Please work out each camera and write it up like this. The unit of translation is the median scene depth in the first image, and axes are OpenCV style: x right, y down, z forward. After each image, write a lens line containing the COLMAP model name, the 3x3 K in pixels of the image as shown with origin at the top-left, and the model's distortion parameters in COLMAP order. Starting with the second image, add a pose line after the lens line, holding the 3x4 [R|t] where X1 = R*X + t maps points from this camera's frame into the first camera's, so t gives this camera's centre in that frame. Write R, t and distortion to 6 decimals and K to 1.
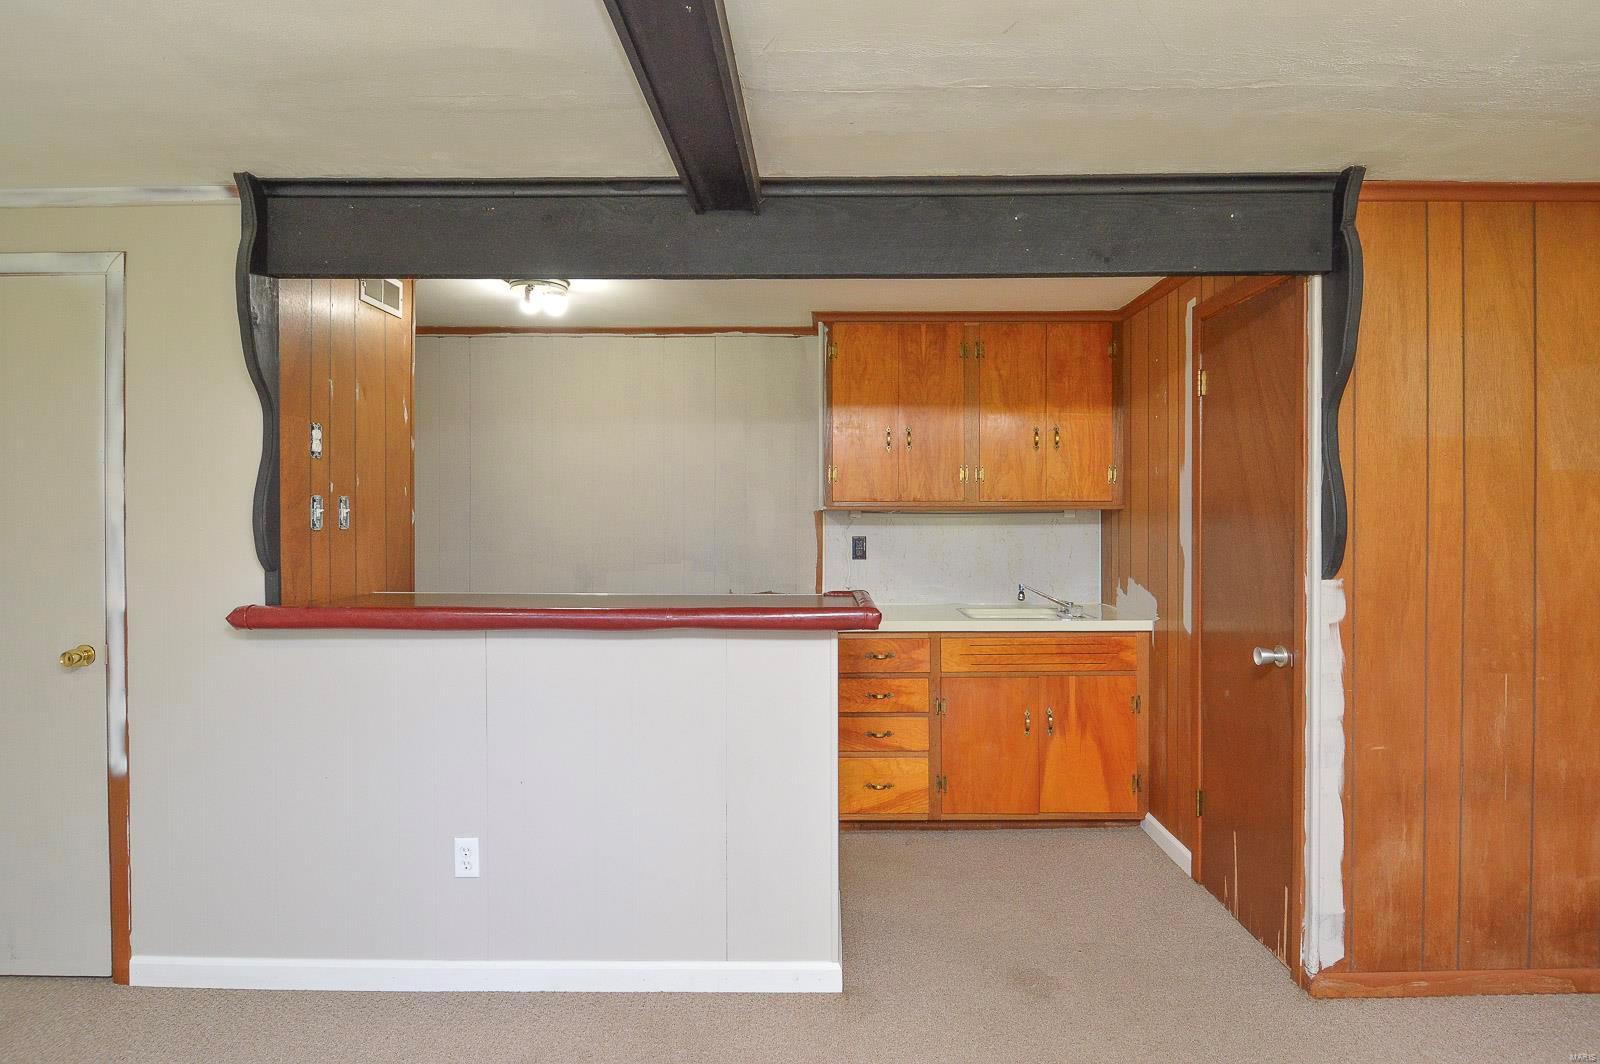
lens RADIAL K [[851.3, 0, 815.5], [0, 851.3, 518.5], [0, 0, 1]] dist [0.001932, -0.011374]
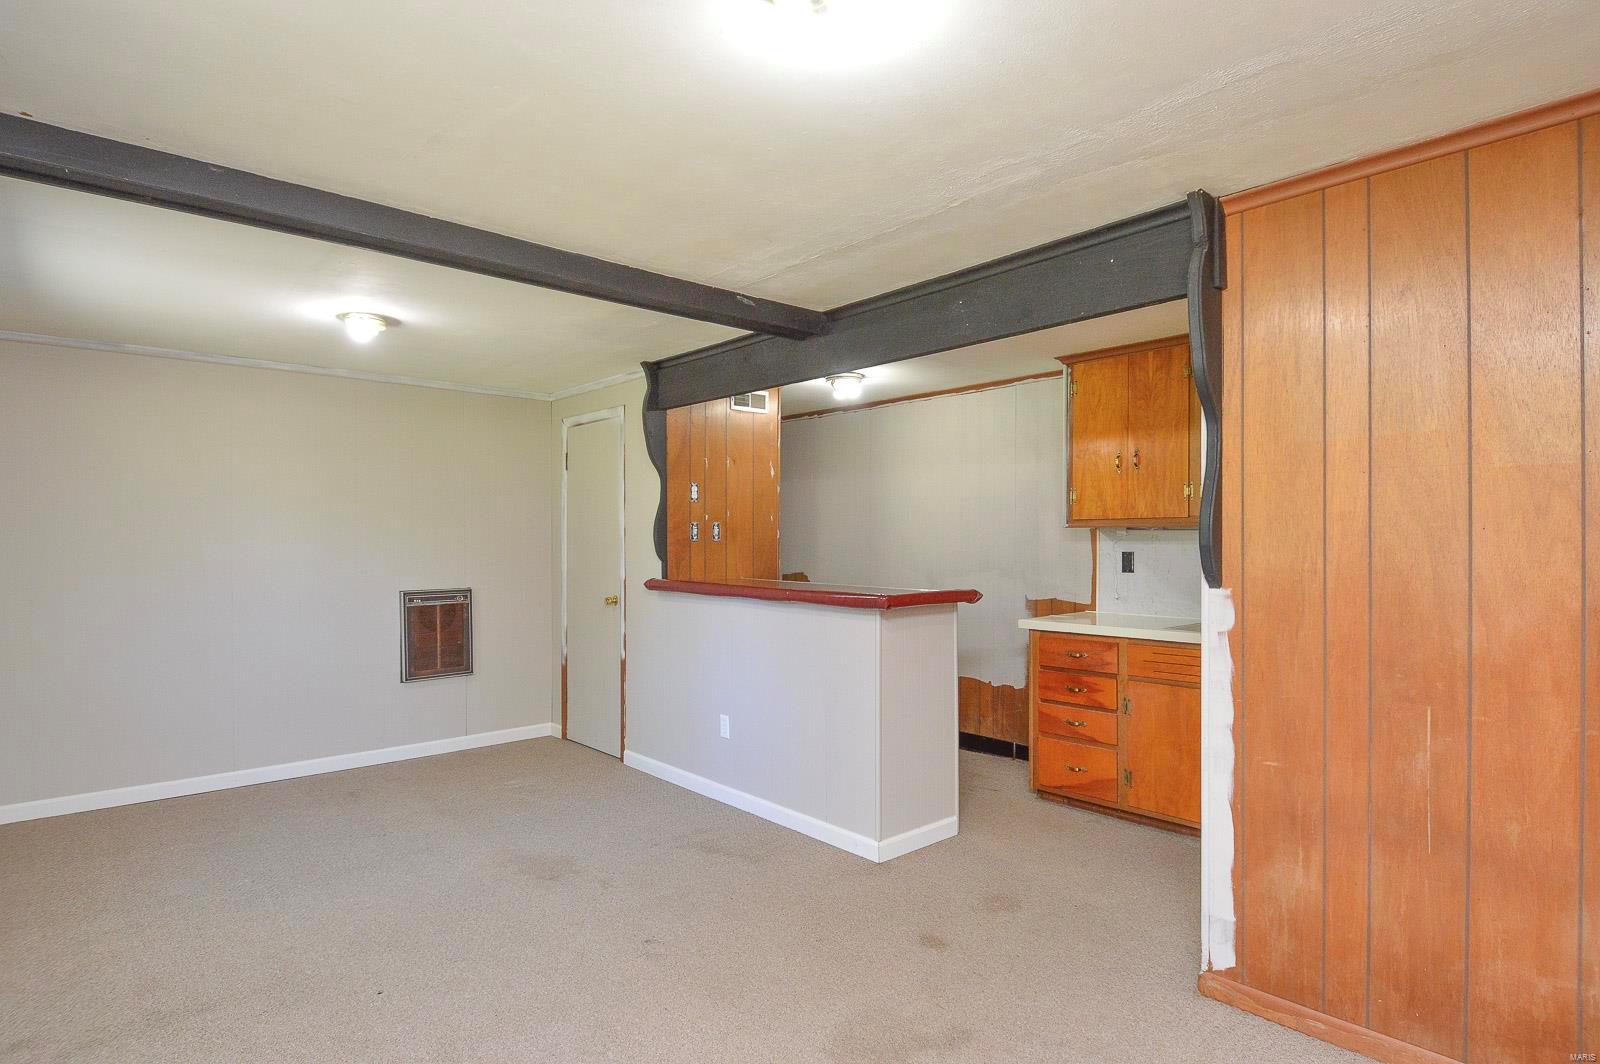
lens RADIAL K [[851.3, 0, 803.3], [0, 851.3, 535.3], [0, 0, 1]] dist [0.001932, -0.011374]
pose [[0.666142, -0.004562, -0.745811, 1.016911], [-0.001812, 0.999968, -0.007735, 0.016395], [0.745823, 0.006504, 0.666113, -0.051900]]
